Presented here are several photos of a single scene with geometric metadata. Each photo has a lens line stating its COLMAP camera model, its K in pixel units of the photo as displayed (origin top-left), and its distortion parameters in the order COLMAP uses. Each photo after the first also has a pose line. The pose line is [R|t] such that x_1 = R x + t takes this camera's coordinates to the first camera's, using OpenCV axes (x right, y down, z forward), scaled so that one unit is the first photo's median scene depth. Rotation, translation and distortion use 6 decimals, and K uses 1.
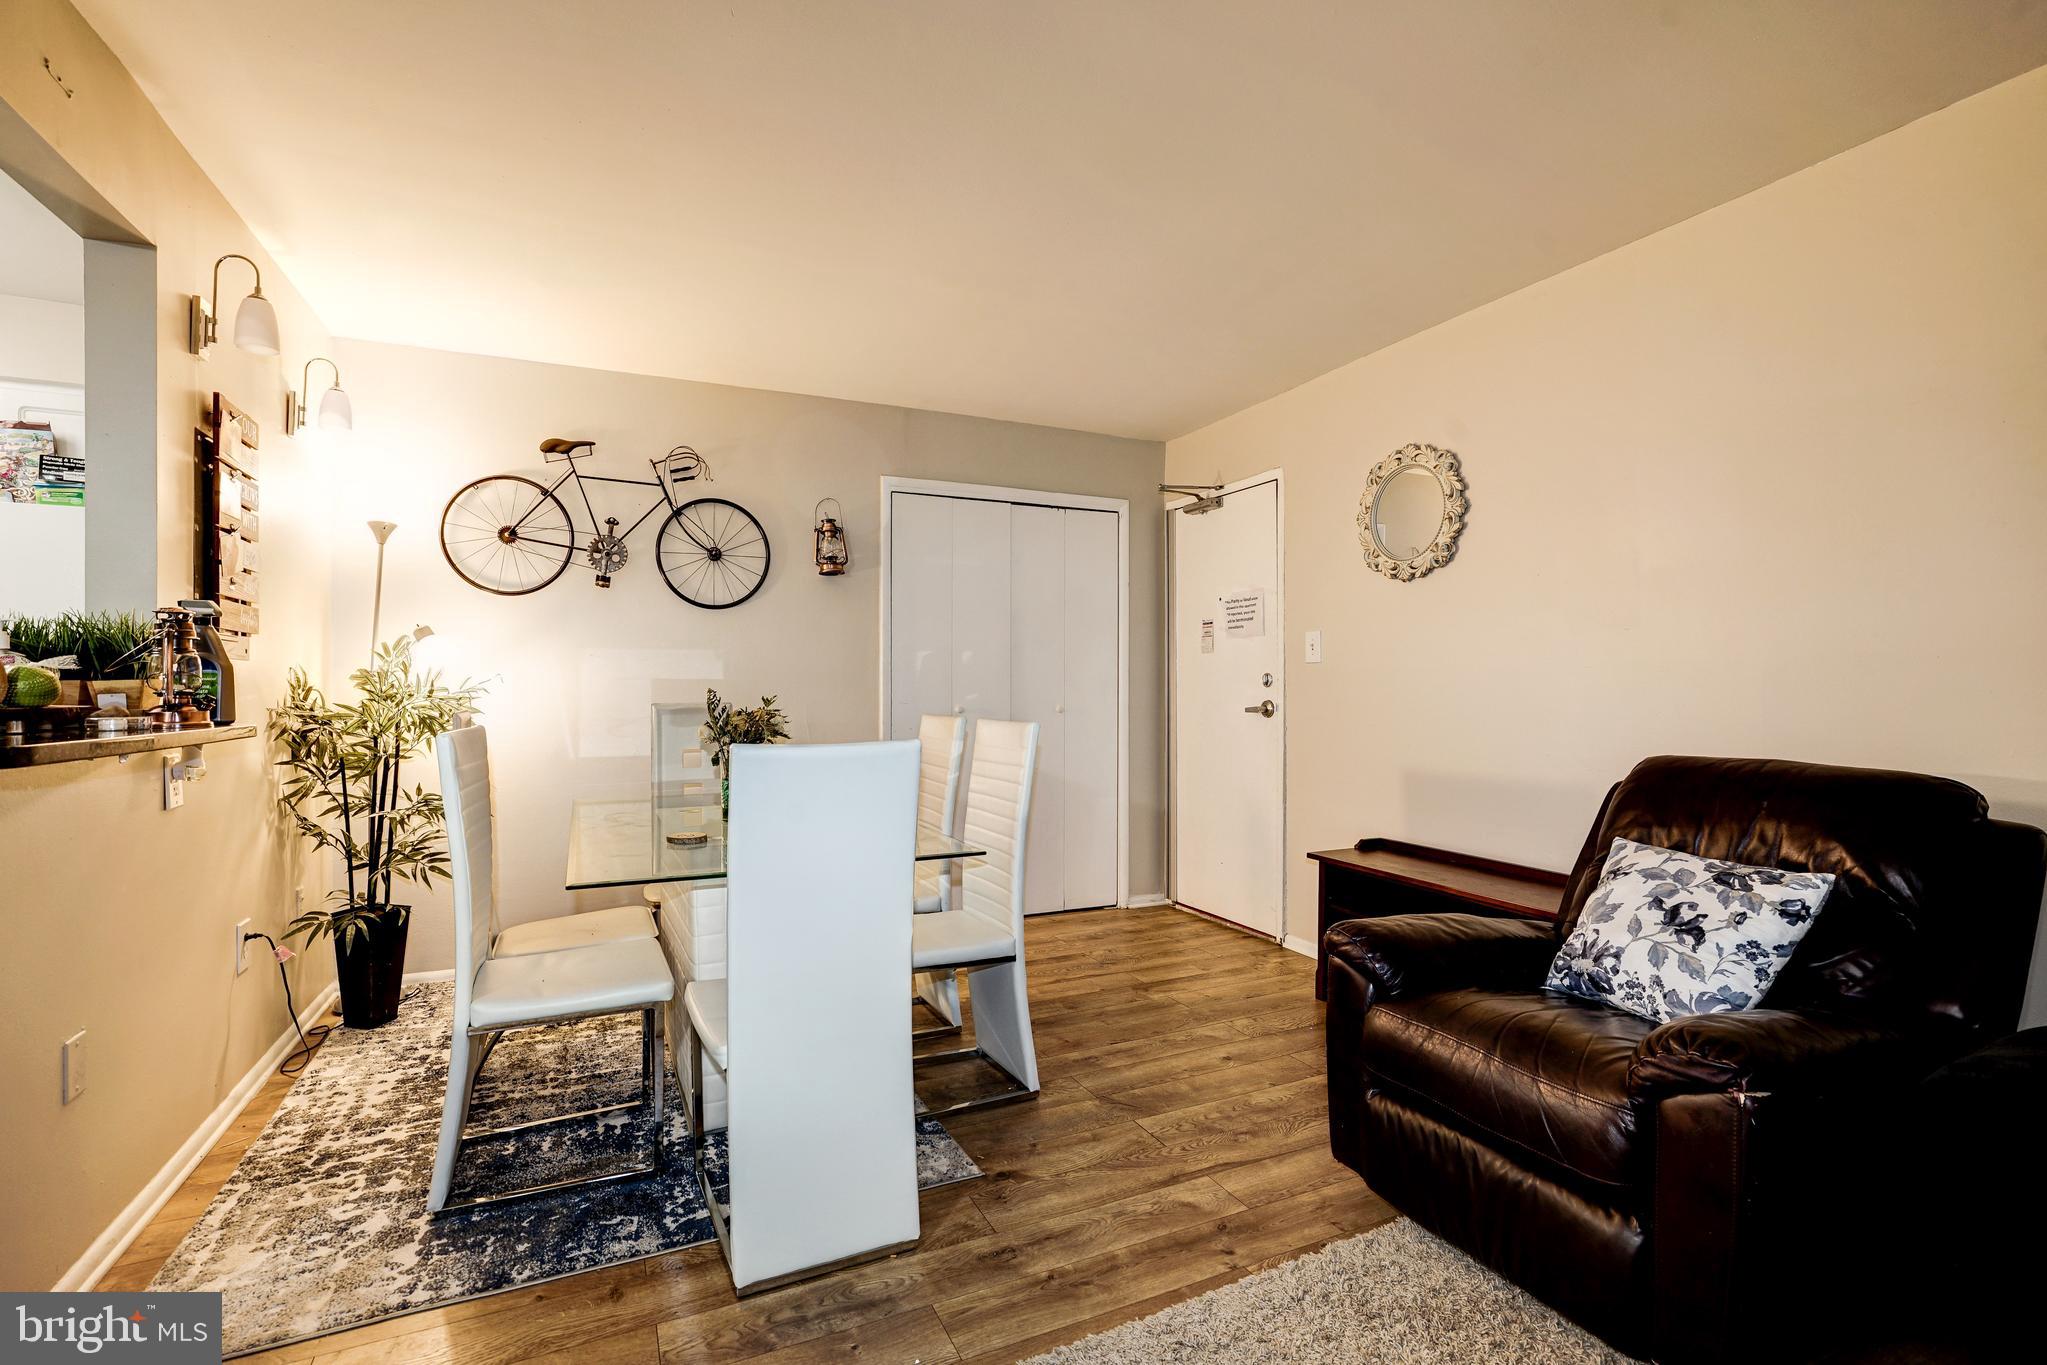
lens RADIAL K [[937.4, 0, 1025.2], [0, 937.4, 680.1], [0, 0, 1]] dist [-0.044326, 0.023098]
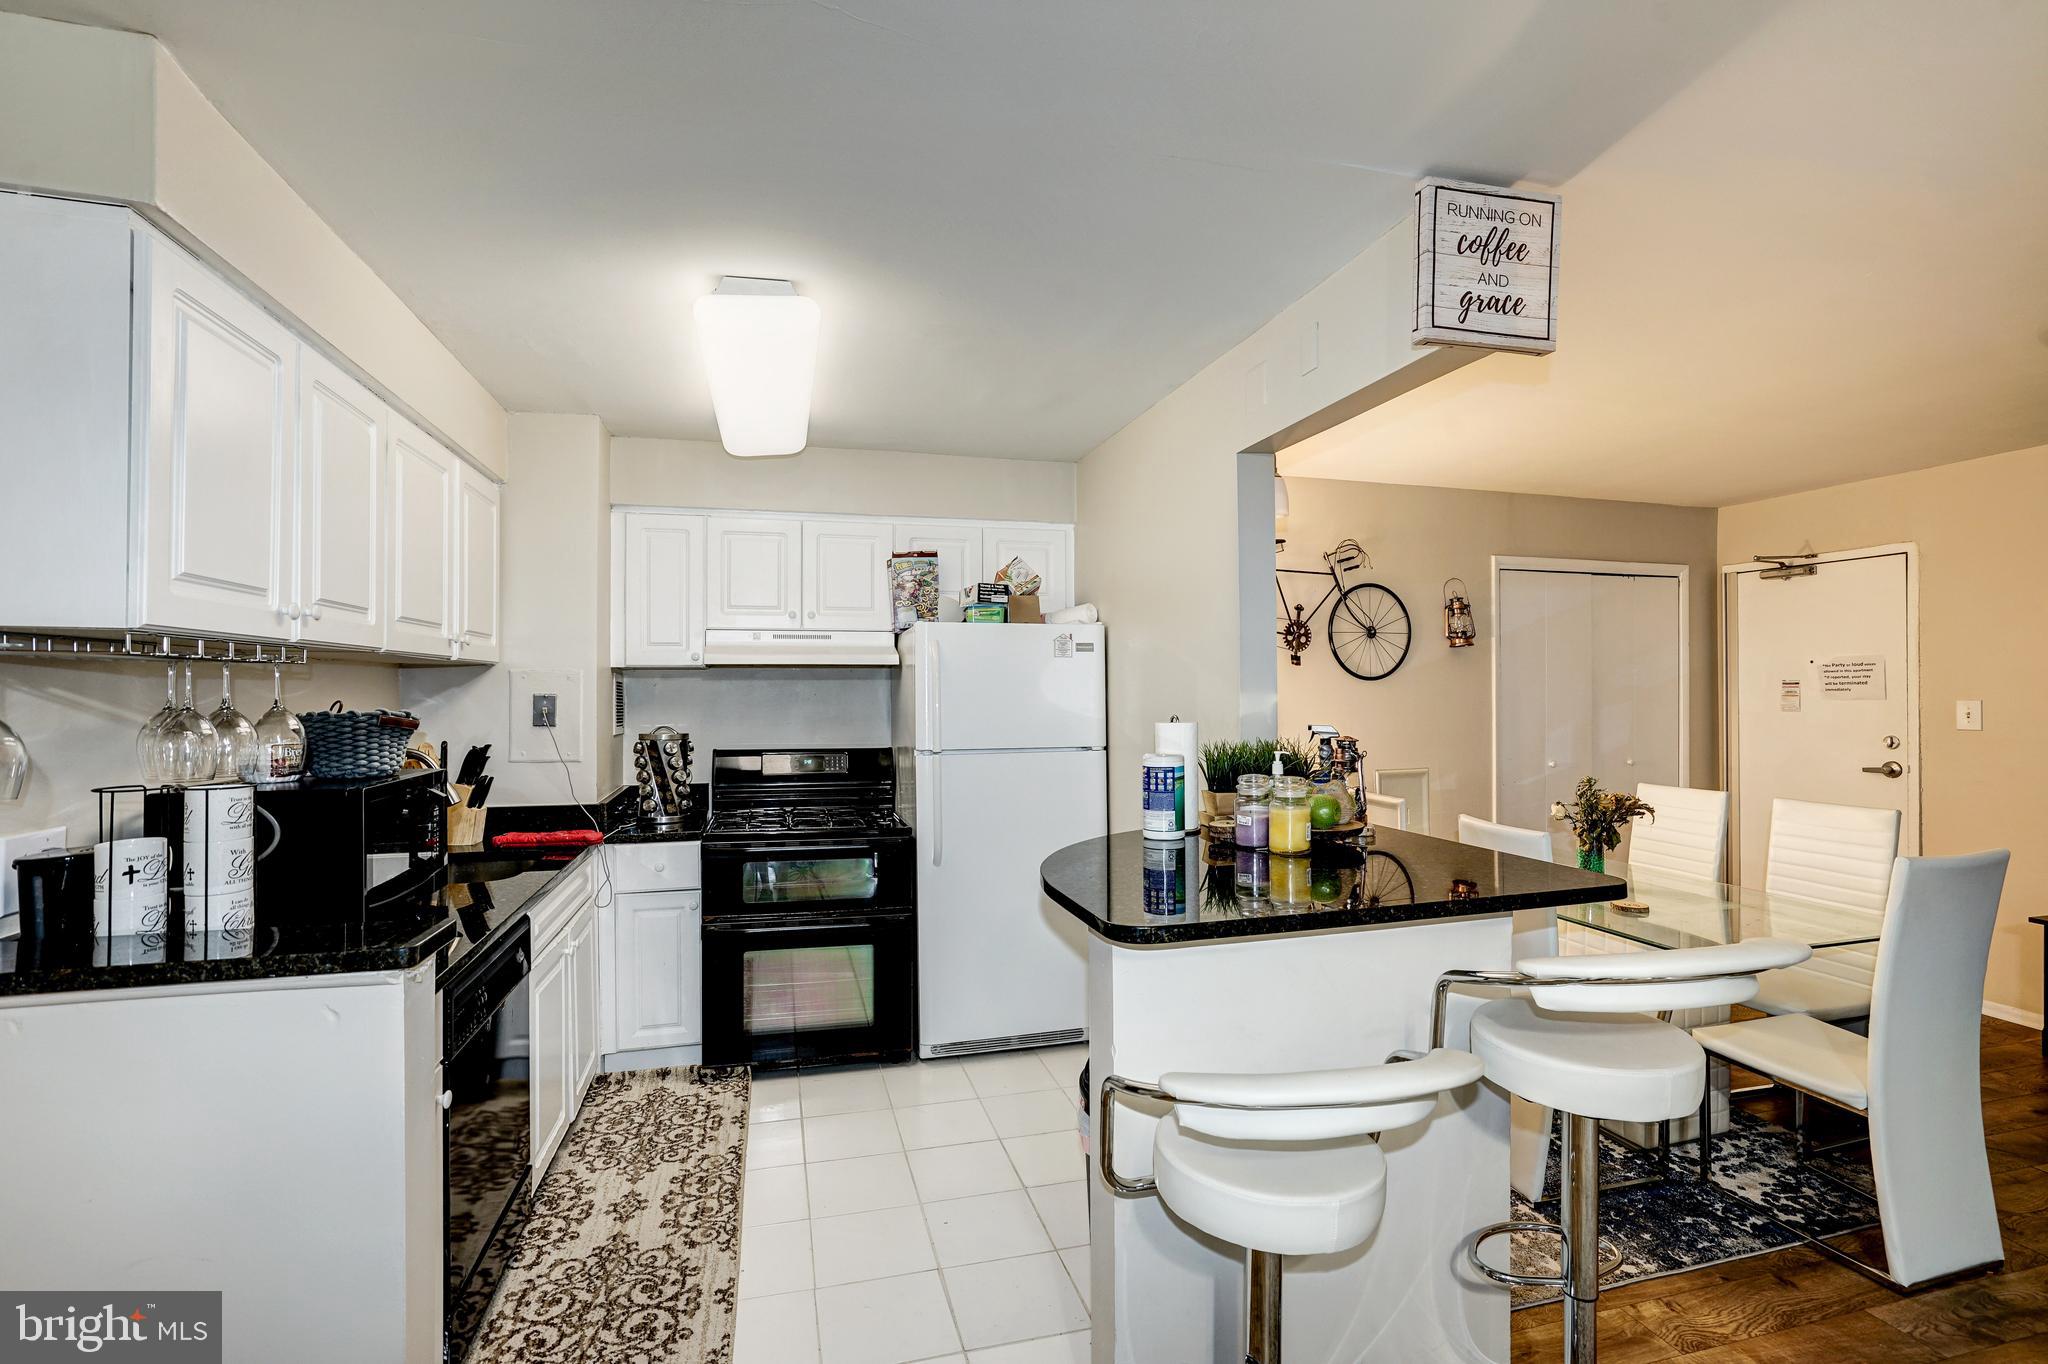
lens RADIAL K [[937.9, 0, 1022.1], [0, 937.9, 685.3], [0, 0, 1]] dist [-0.044326, 0.023098]
pose [[0.985570, -0.001453, -0.169264, -0.604808], [0.002602, 0.999975, 0.006564, -0.084898], [0.169250, -0.006909, 0.985549, -0.210446]]
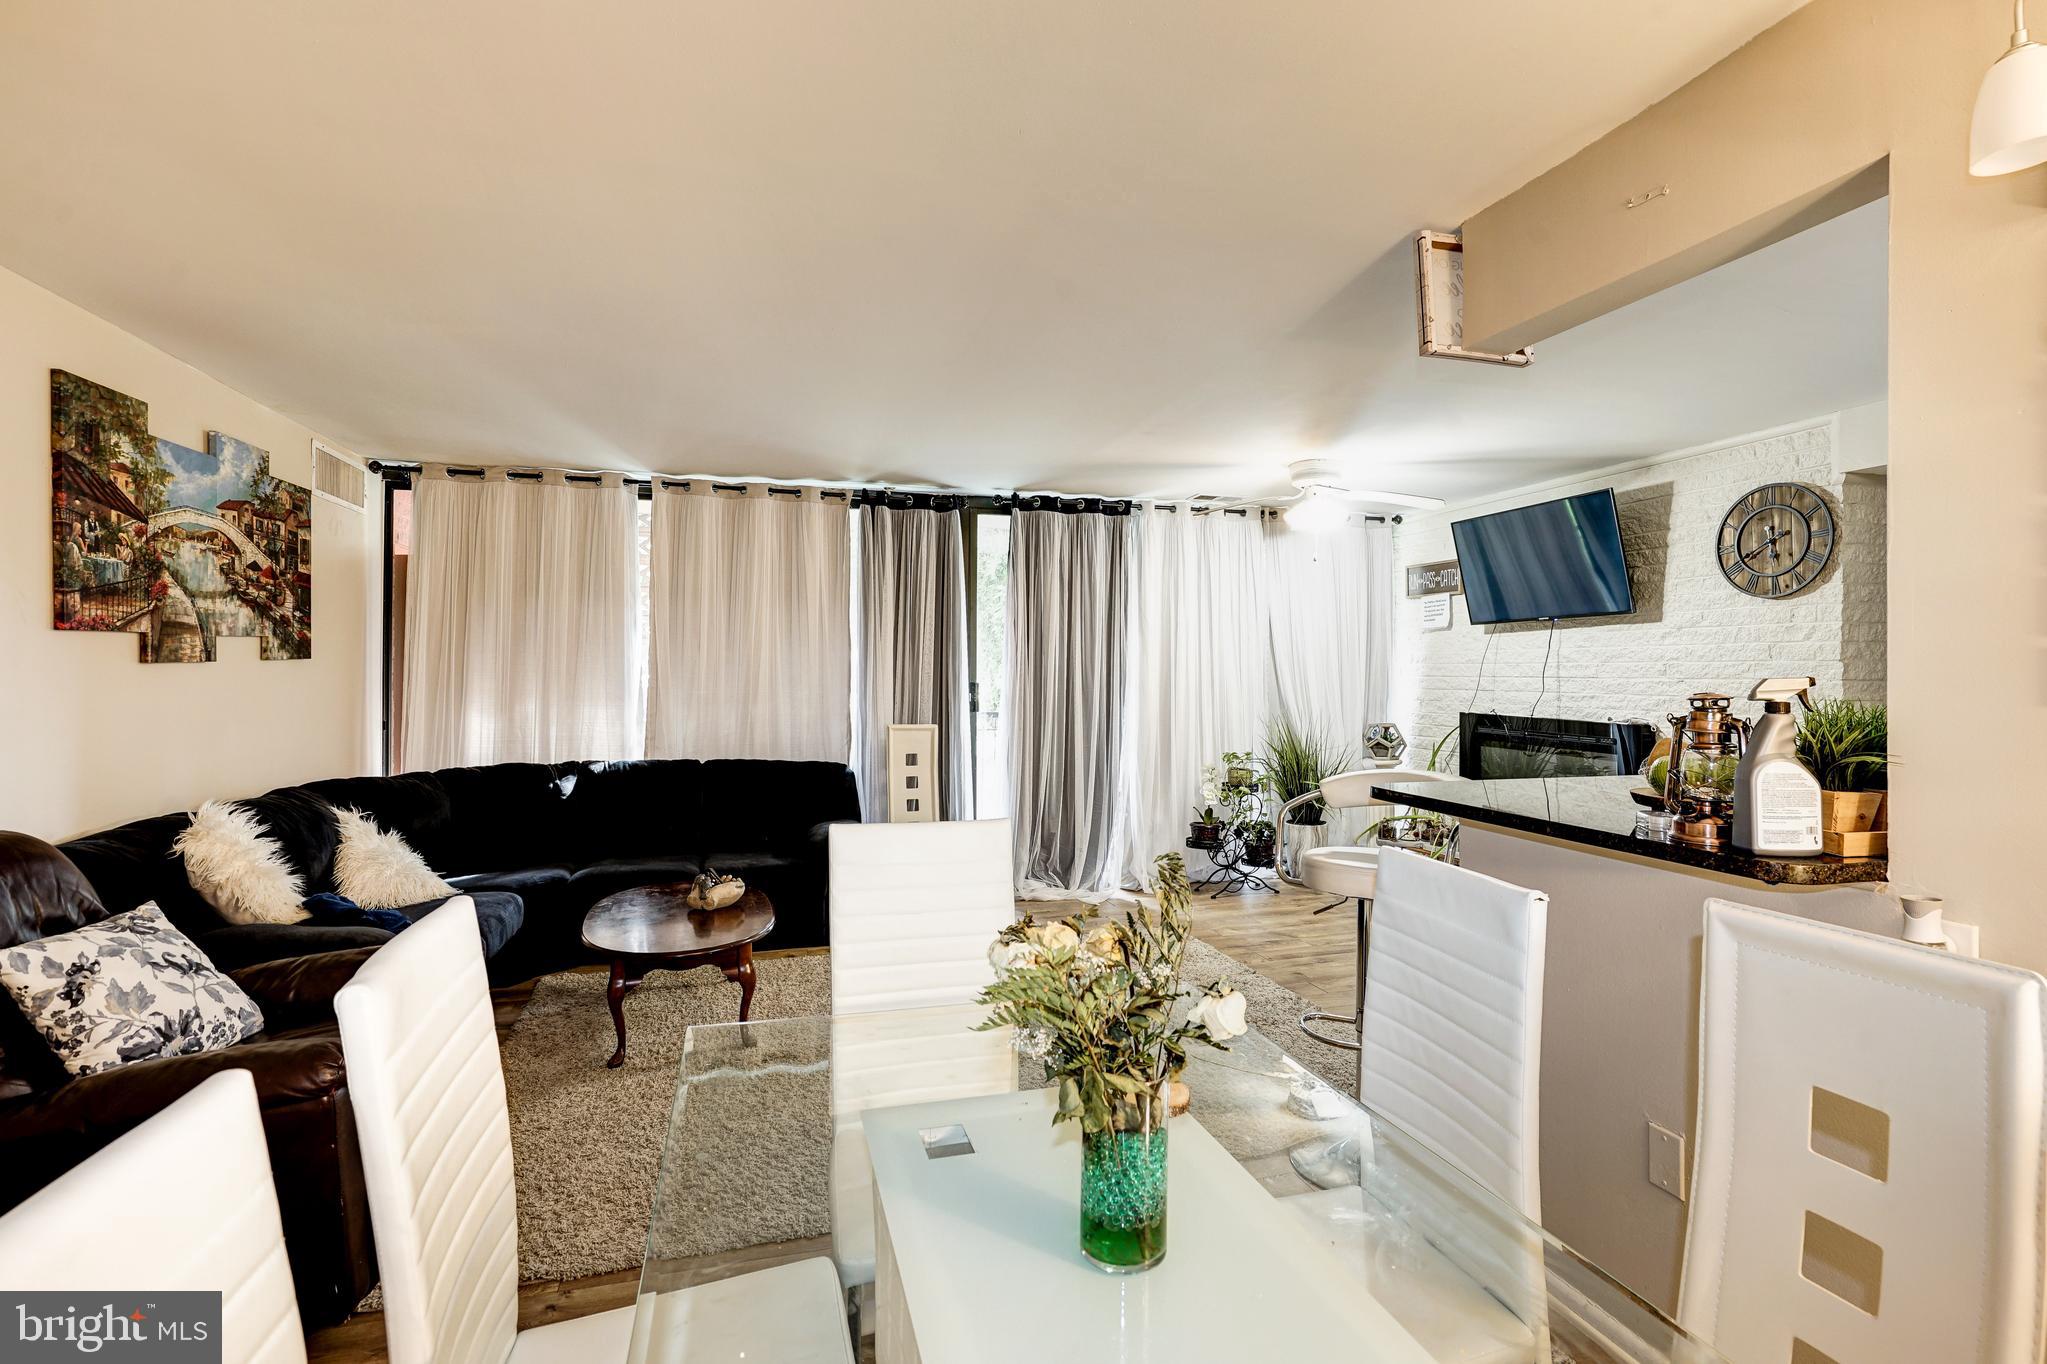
lens RADIAL K [[937.4, 0, 1017.9], [0, 937.4, 668.4], [0, 0, 1]] dist [-0.044326, 0.023098]
pose [[-0.986346, -0.001932, 0.164676, -0.240482], [-0.003965, 0.999920, -0.012021, -0.046305], [-0.164639, -0.012510, -0.986274, 0.995007]]
